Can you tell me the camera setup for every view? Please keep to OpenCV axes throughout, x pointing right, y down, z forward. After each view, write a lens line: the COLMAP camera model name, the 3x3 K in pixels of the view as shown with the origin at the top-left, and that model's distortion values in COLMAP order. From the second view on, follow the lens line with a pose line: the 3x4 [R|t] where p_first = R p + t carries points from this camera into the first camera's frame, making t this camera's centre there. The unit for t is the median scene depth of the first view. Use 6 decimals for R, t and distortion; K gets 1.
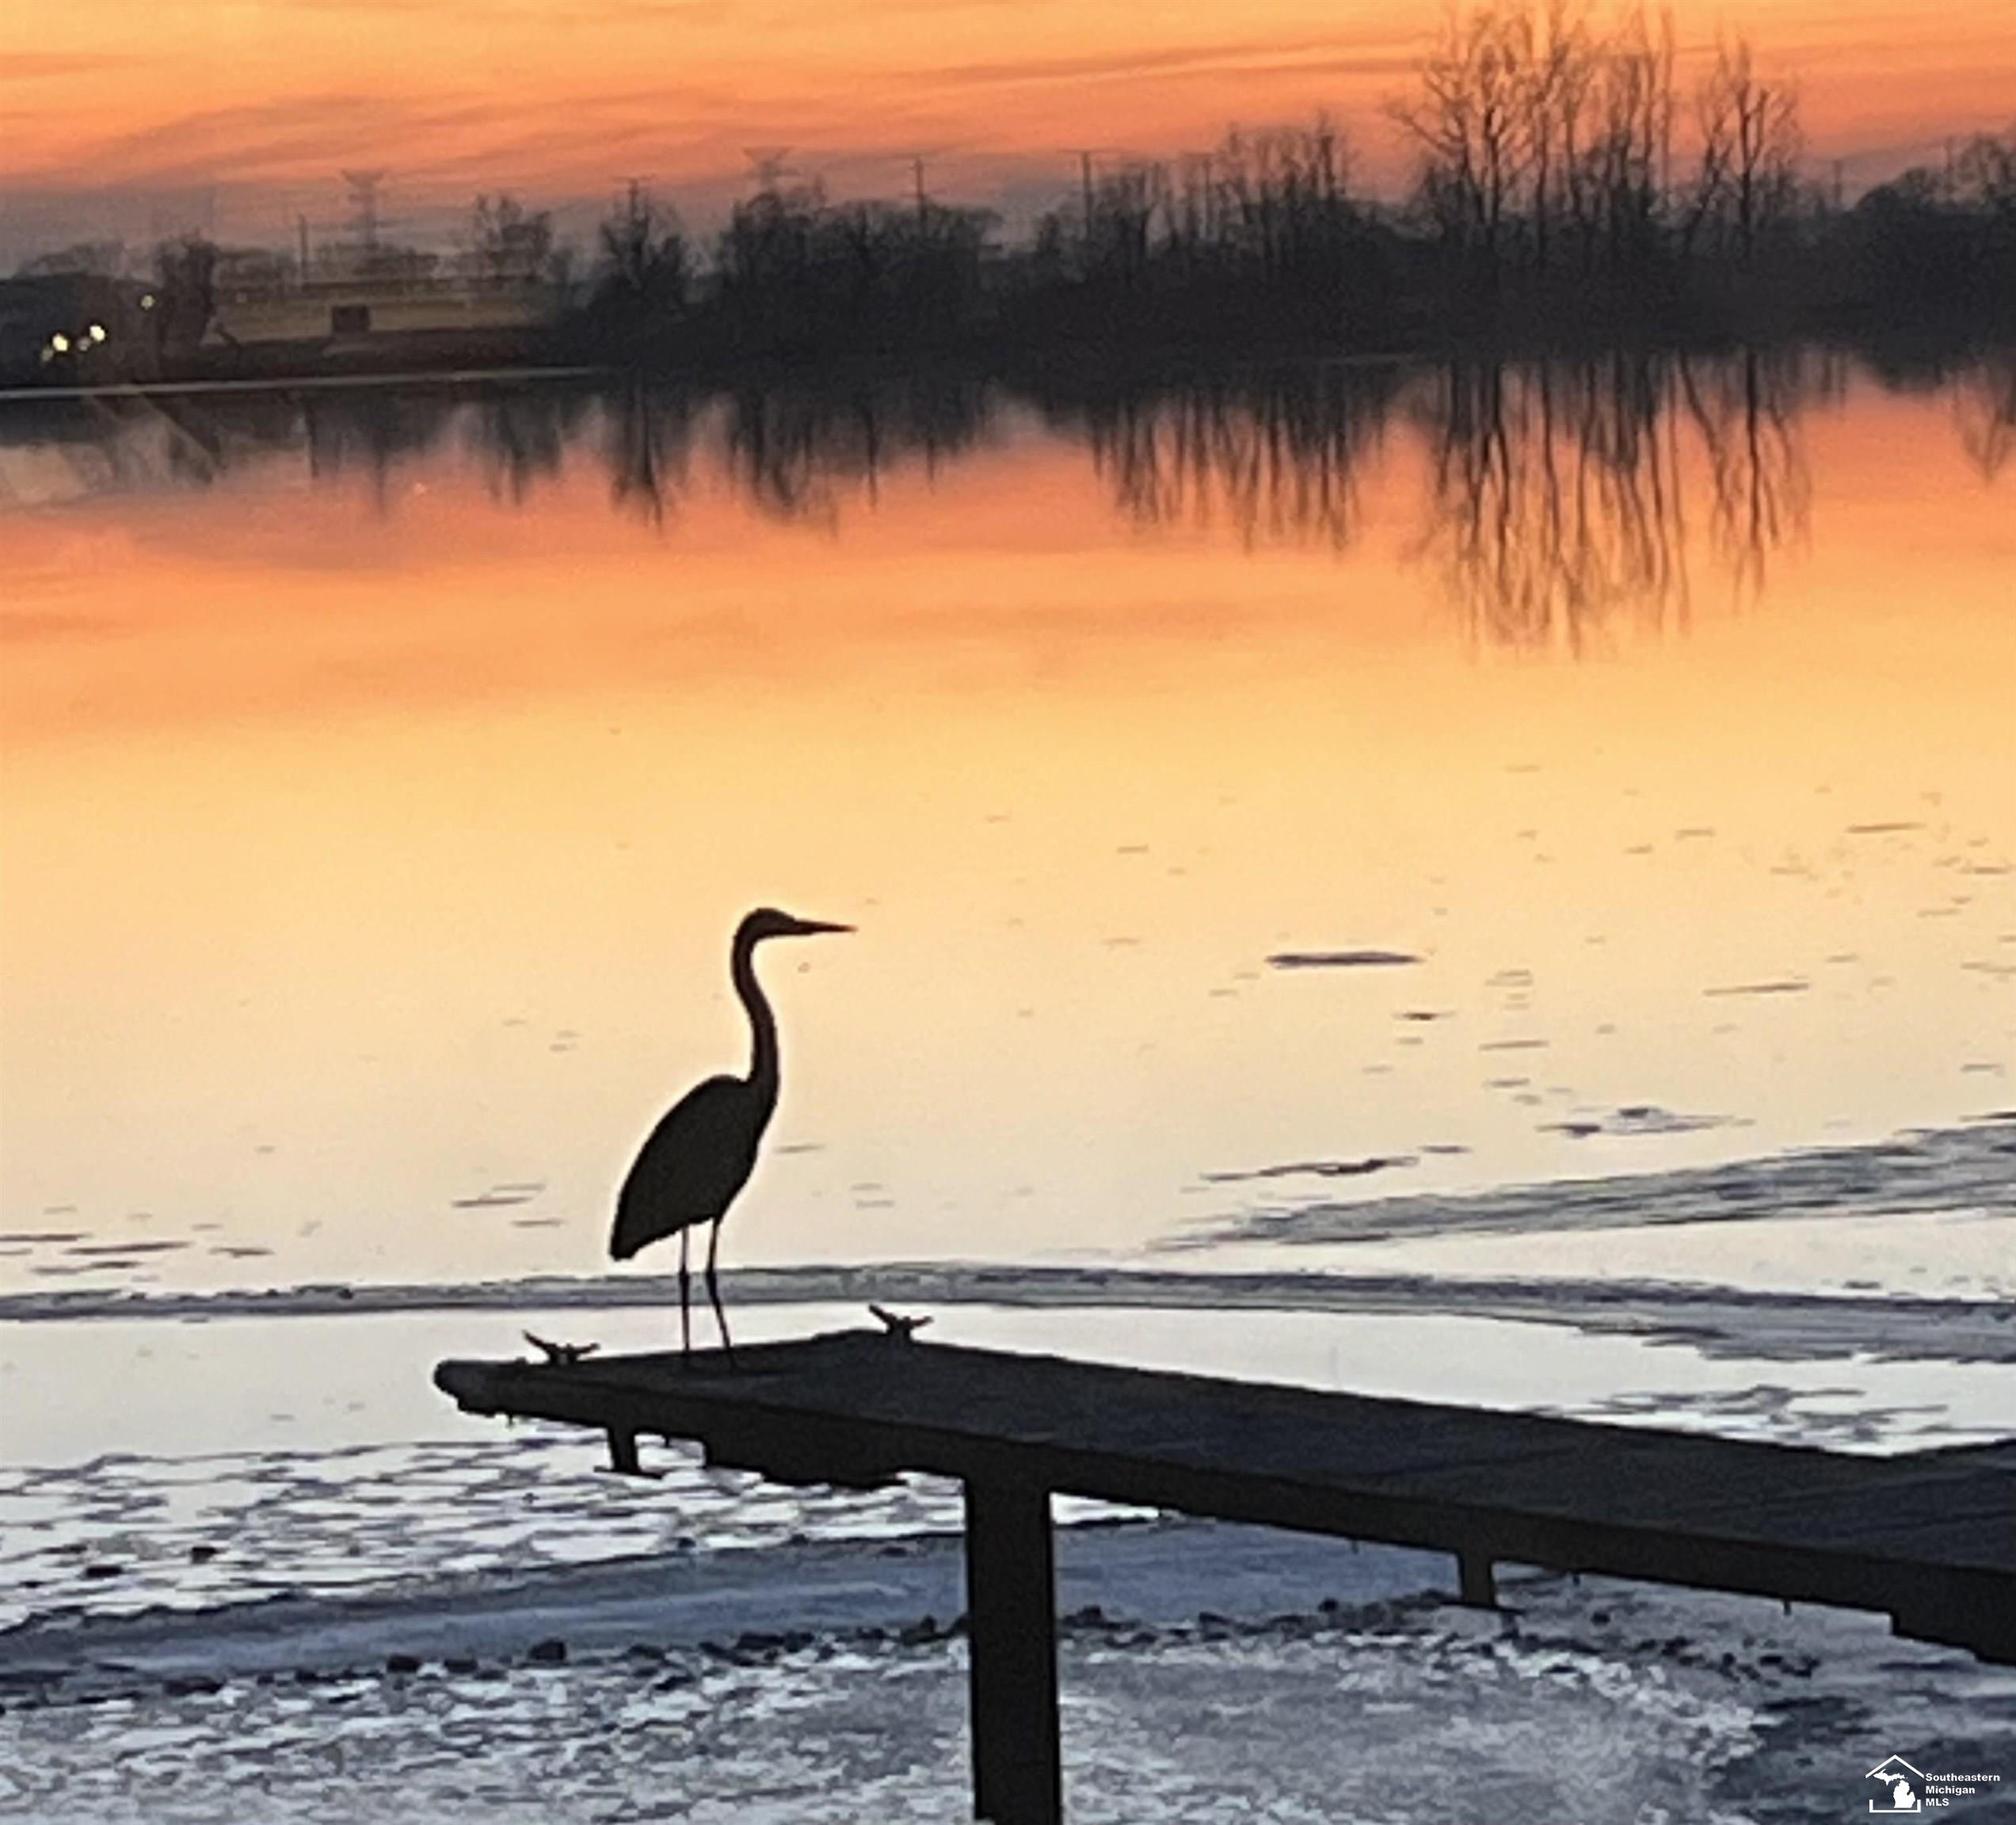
lens RADIAL K [[8568.2, 0, 1007.9], [0, 8568.2, 913.6], [0, 0, 1]] dist [0.356668, 0.000000]
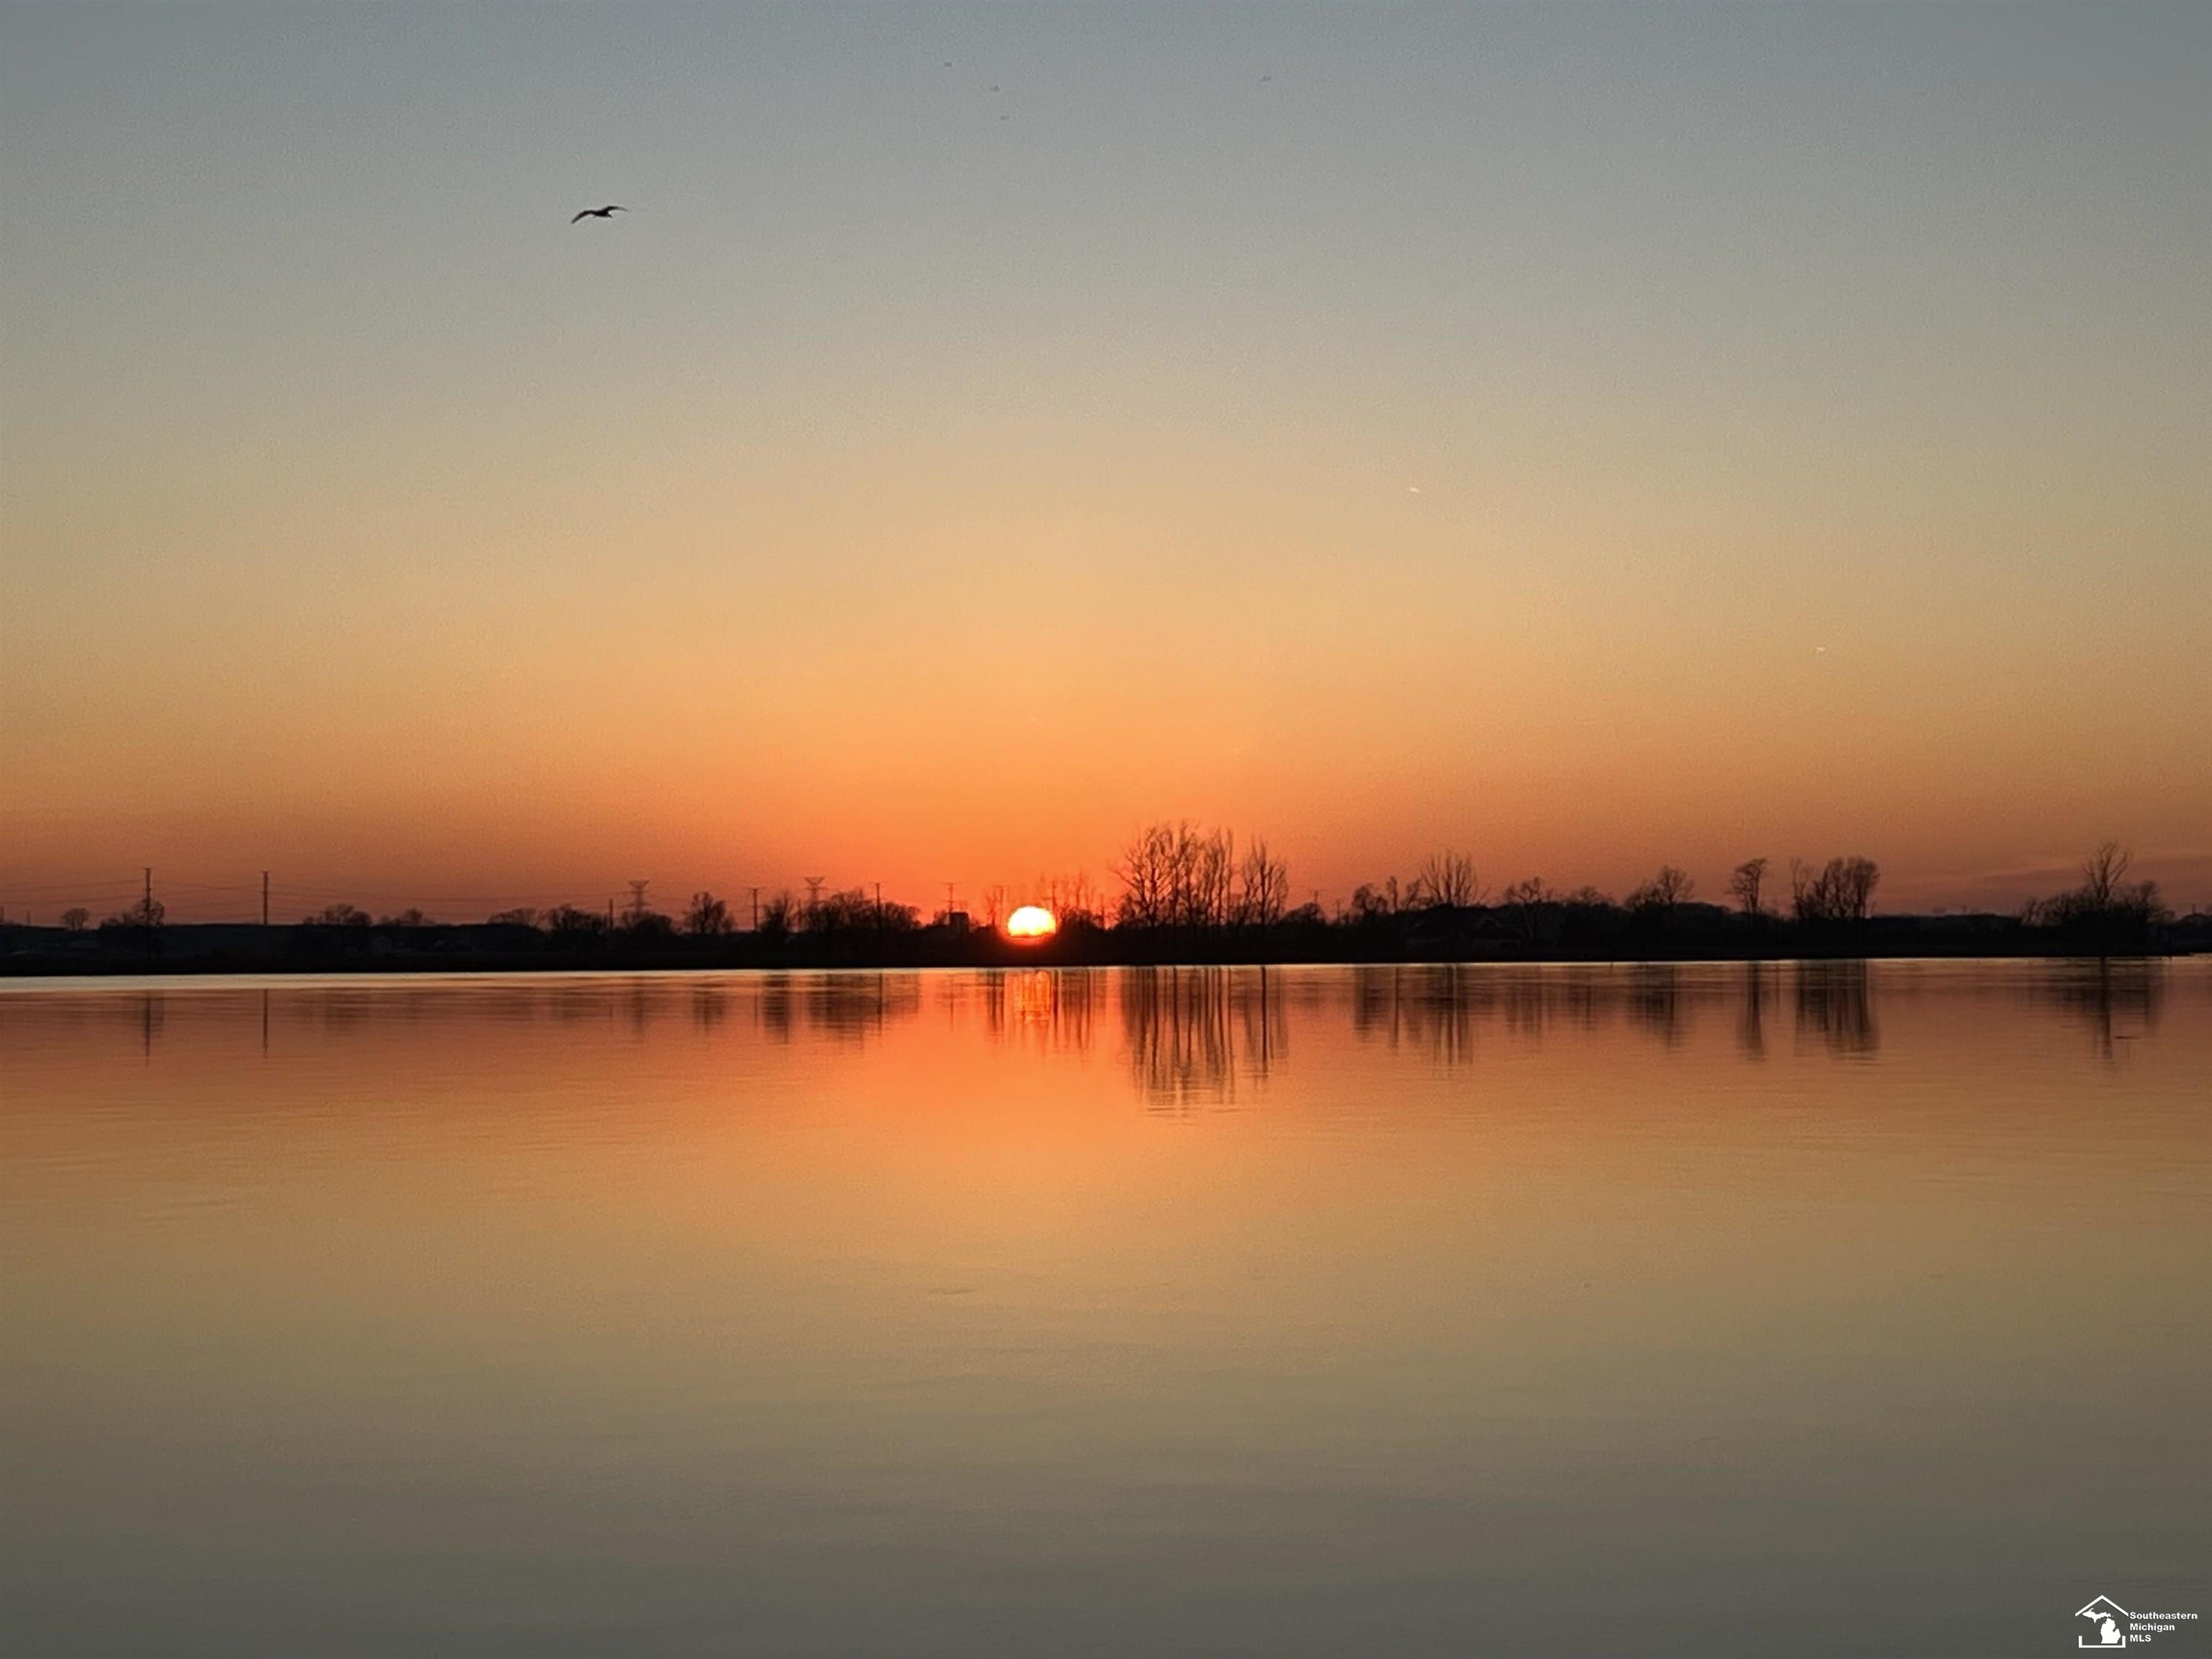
lens RADIAL K [[4528.4, 0, 1106.9], [0, 4528.4, 831.4], [0, 0, 1]] dist [0.049073, 0.000000]
pose [[0.998399, 0.033200, 0.045792, -0.011906], [-0.028471, 0.994547, -0.100325, 0.017809], [-0.048874, 0.098861, 0.993900, -0.199399]]
